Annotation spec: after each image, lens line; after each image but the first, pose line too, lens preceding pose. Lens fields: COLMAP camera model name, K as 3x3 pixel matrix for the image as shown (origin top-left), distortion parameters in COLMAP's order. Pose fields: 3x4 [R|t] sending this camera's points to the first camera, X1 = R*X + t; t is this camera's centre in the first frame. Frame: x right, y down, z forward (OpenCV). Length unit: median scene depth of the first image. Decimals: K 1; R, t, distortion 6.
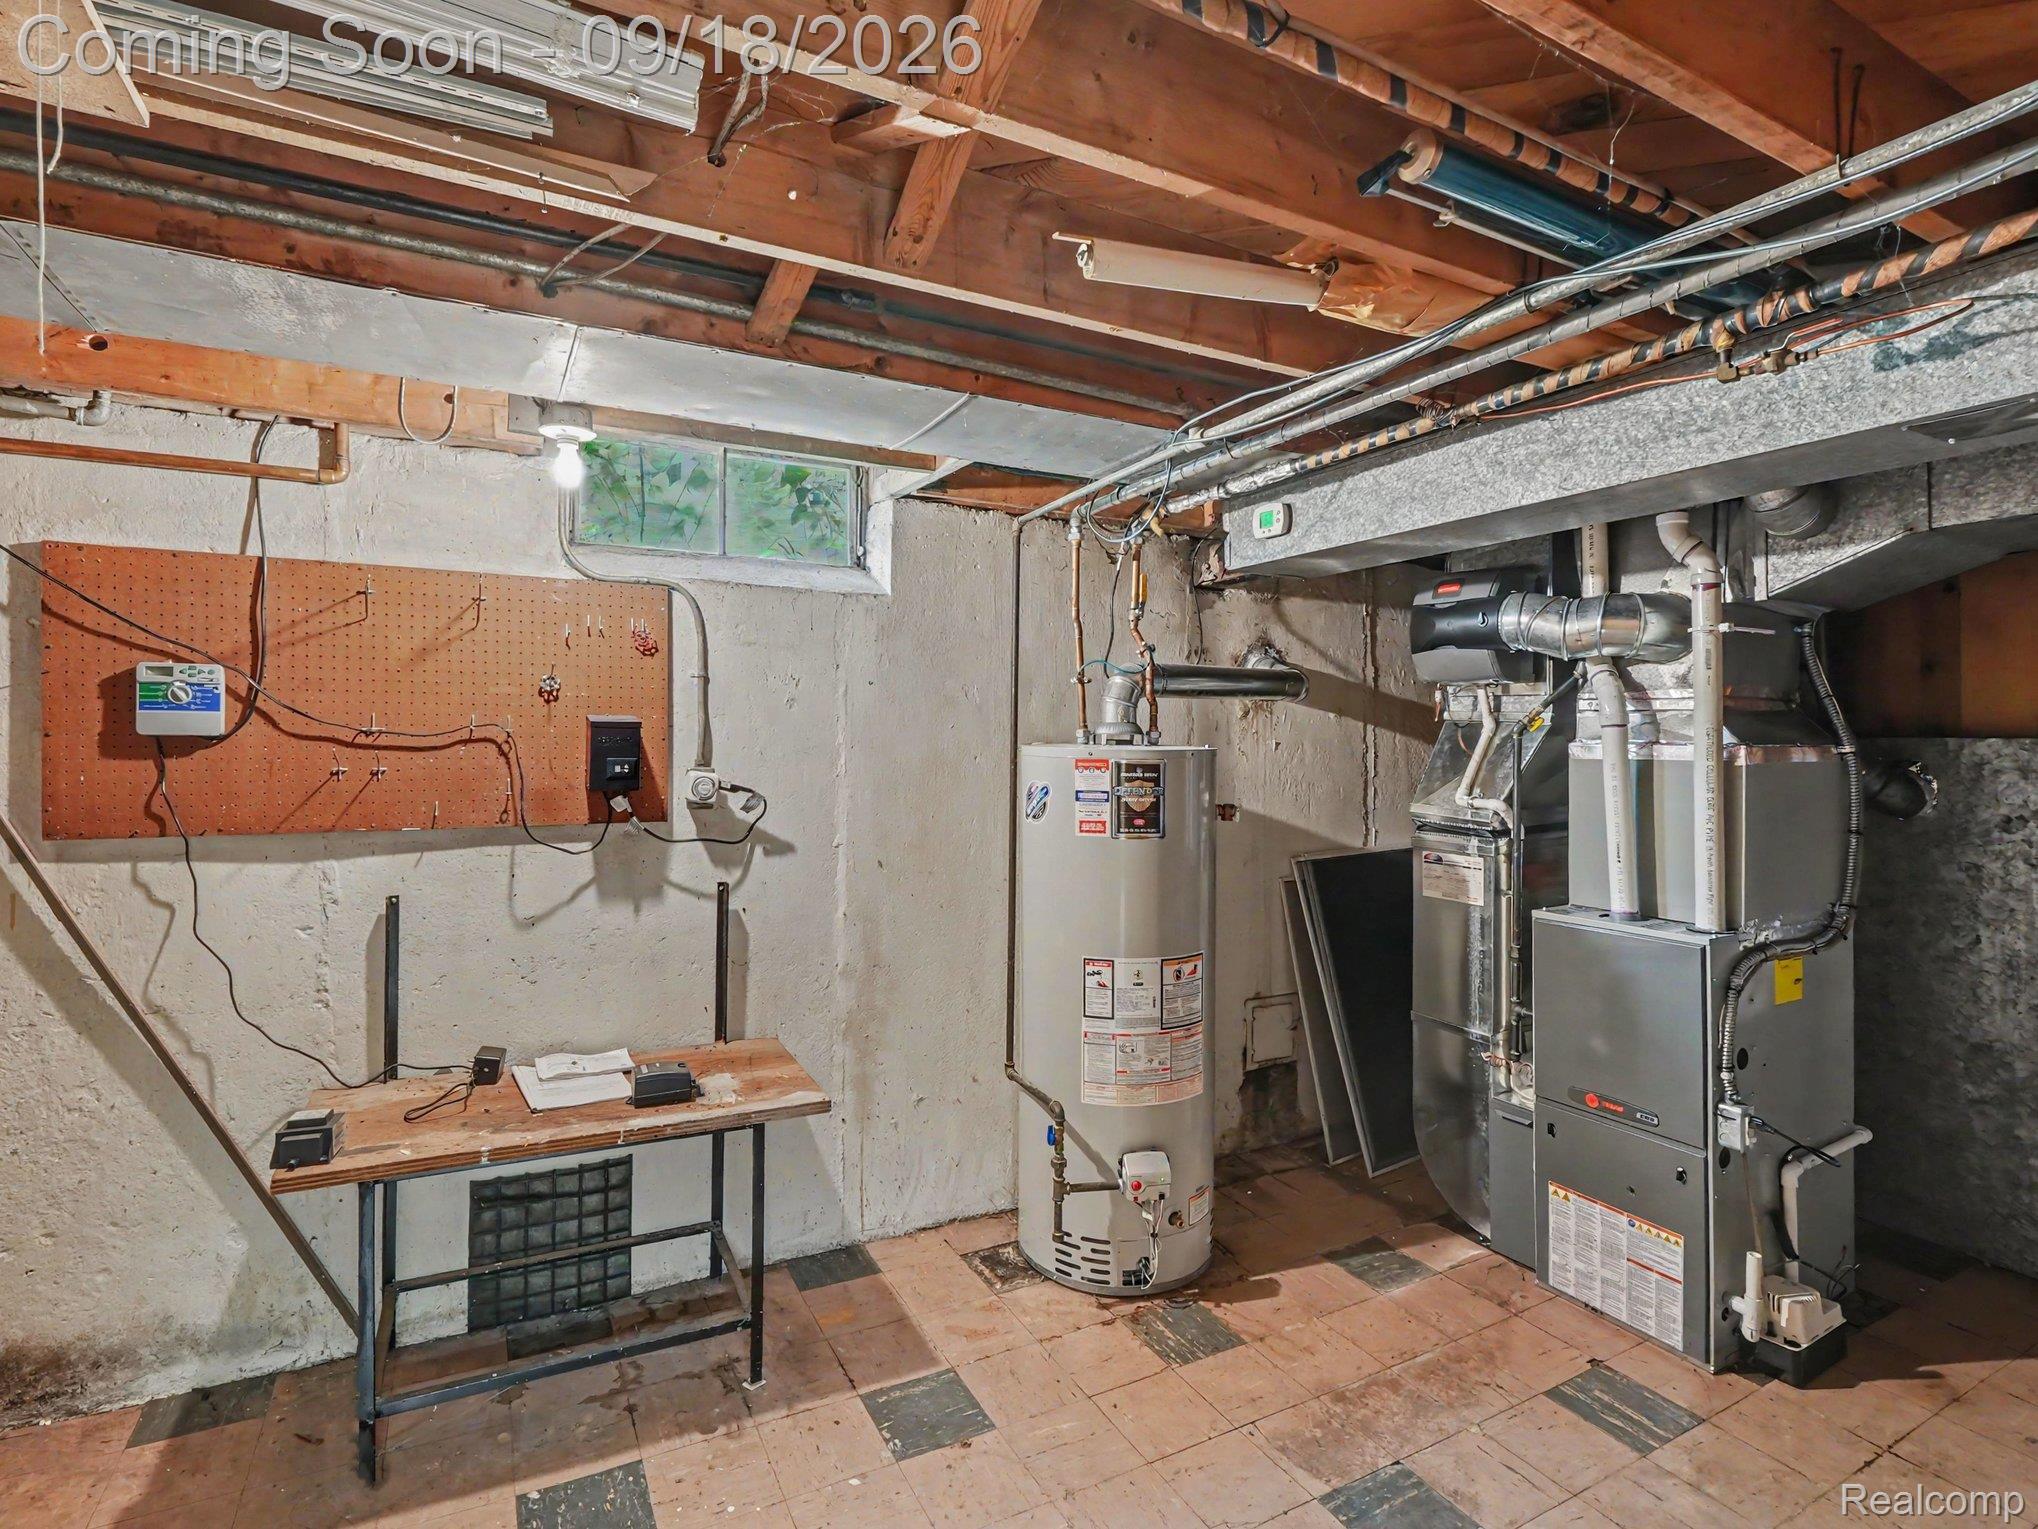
lens RADIAL K [[1041.0, 0, 1019.4], [0, 1041.0, 760.9], [0, 0, 1]] dist [-0.004004, -0.001468]
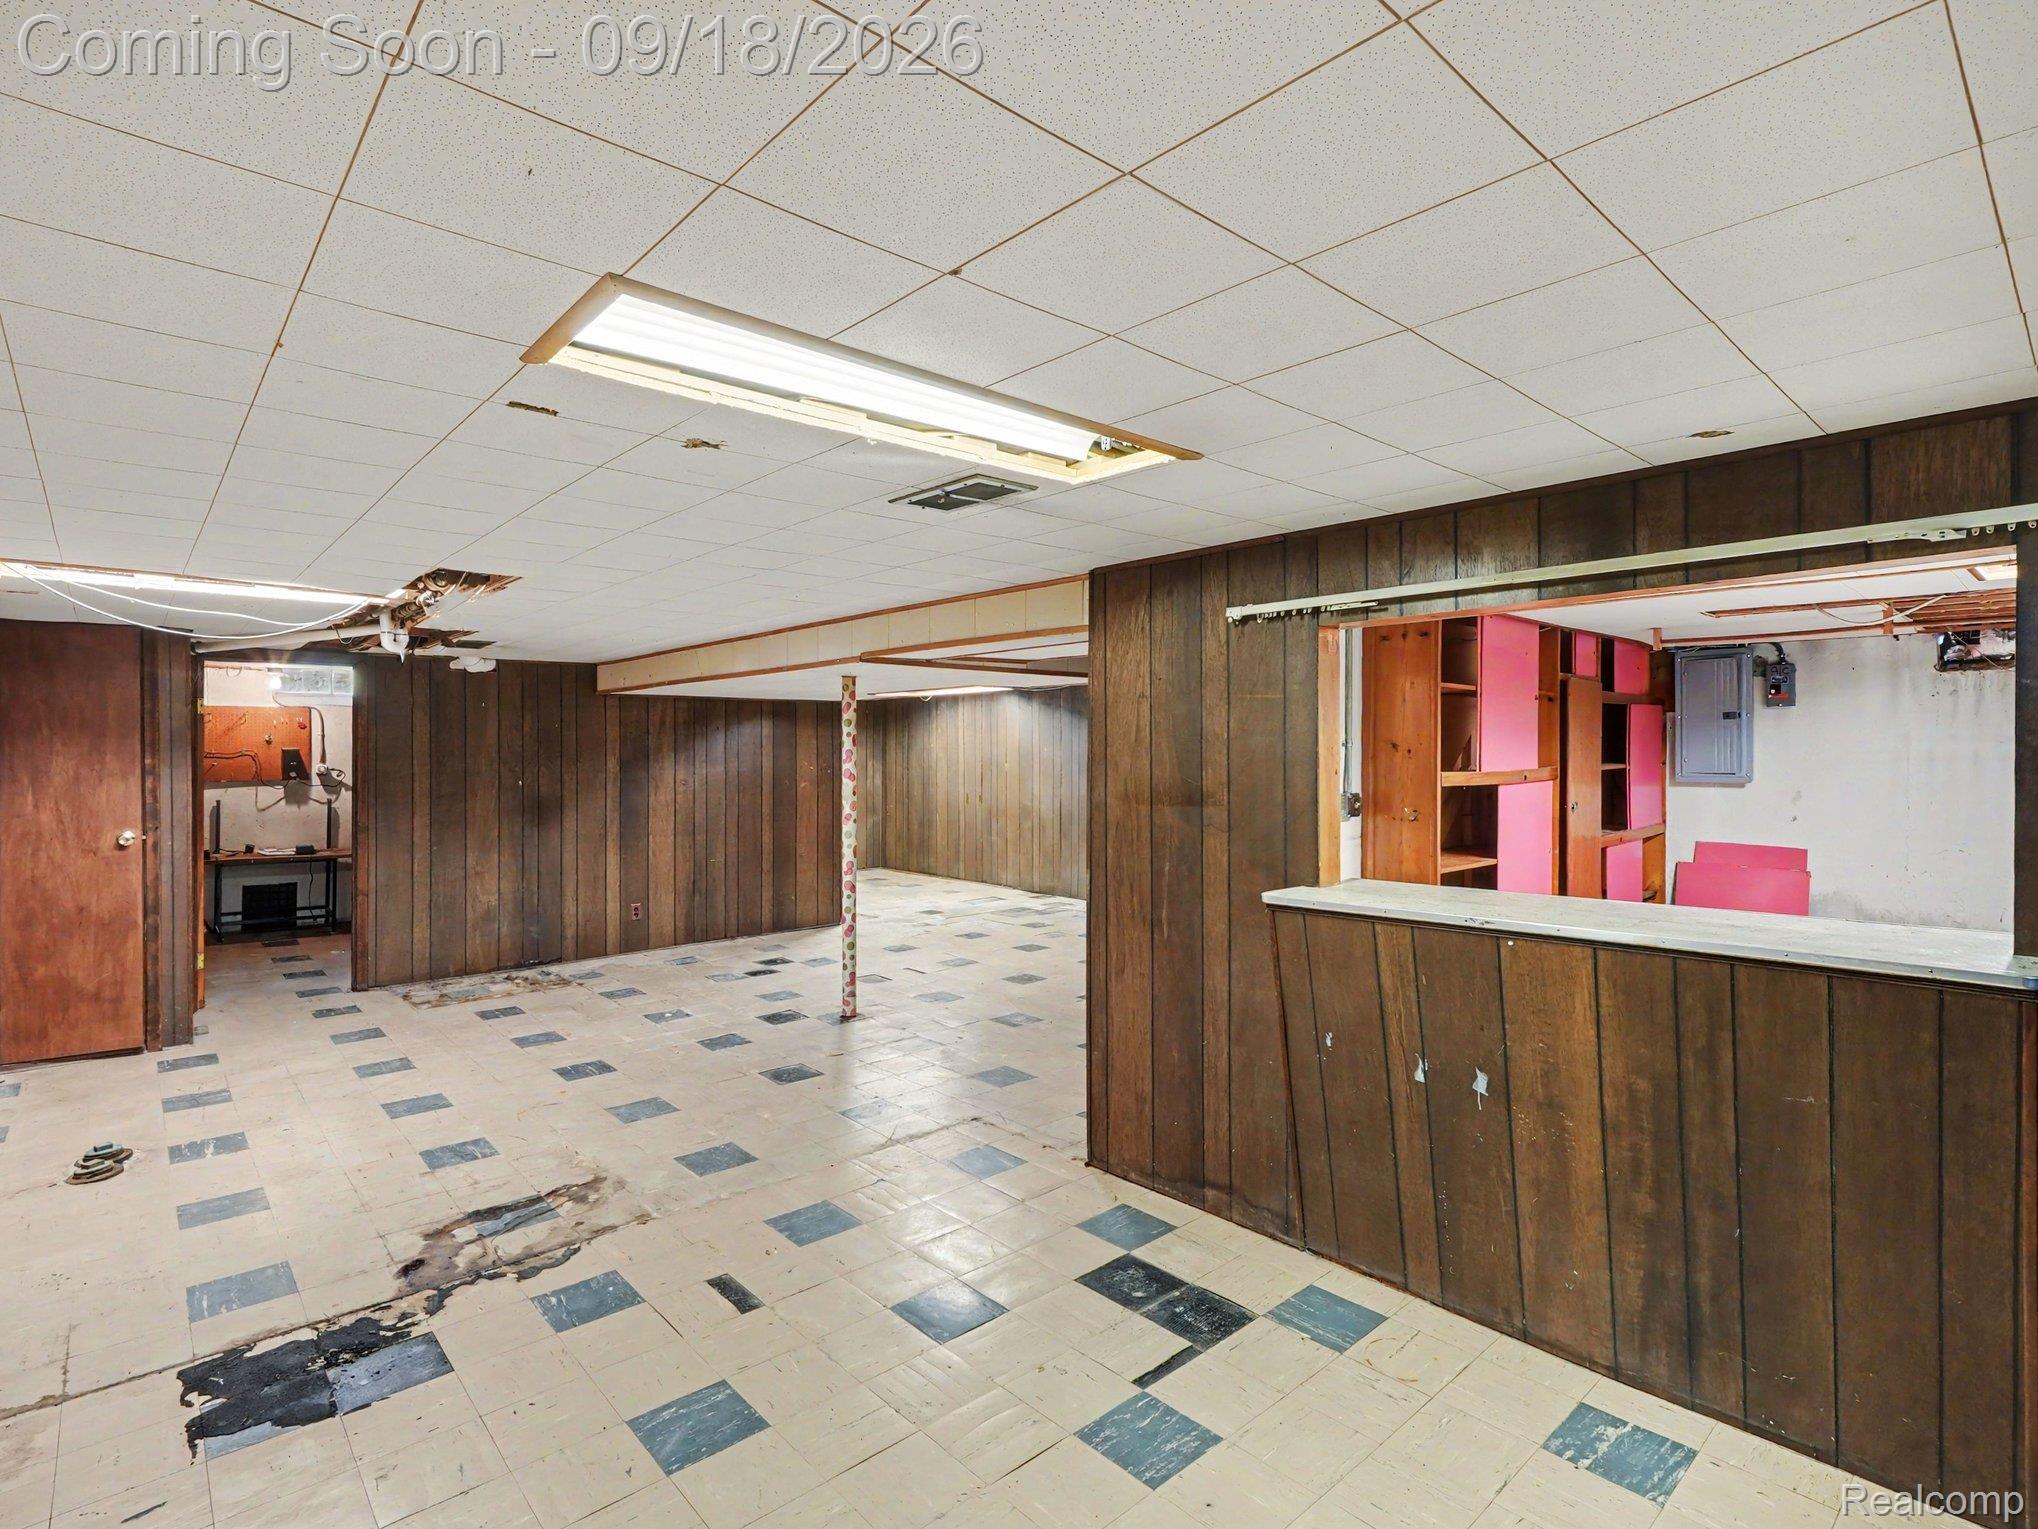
lens RADIAL K [[1041.0, 0, 1016.0], [0, 1041.0, 758.0], [0, 0, 1]] dist [-0.004004, -0.001468]
pose [[0.980052, 0.000275, 0.198744, 1.201133], [-0.000282, 1.000000, 0.000010, -0.009751], [-0.198743, -0.000066, 0.980052, -2.667137]]
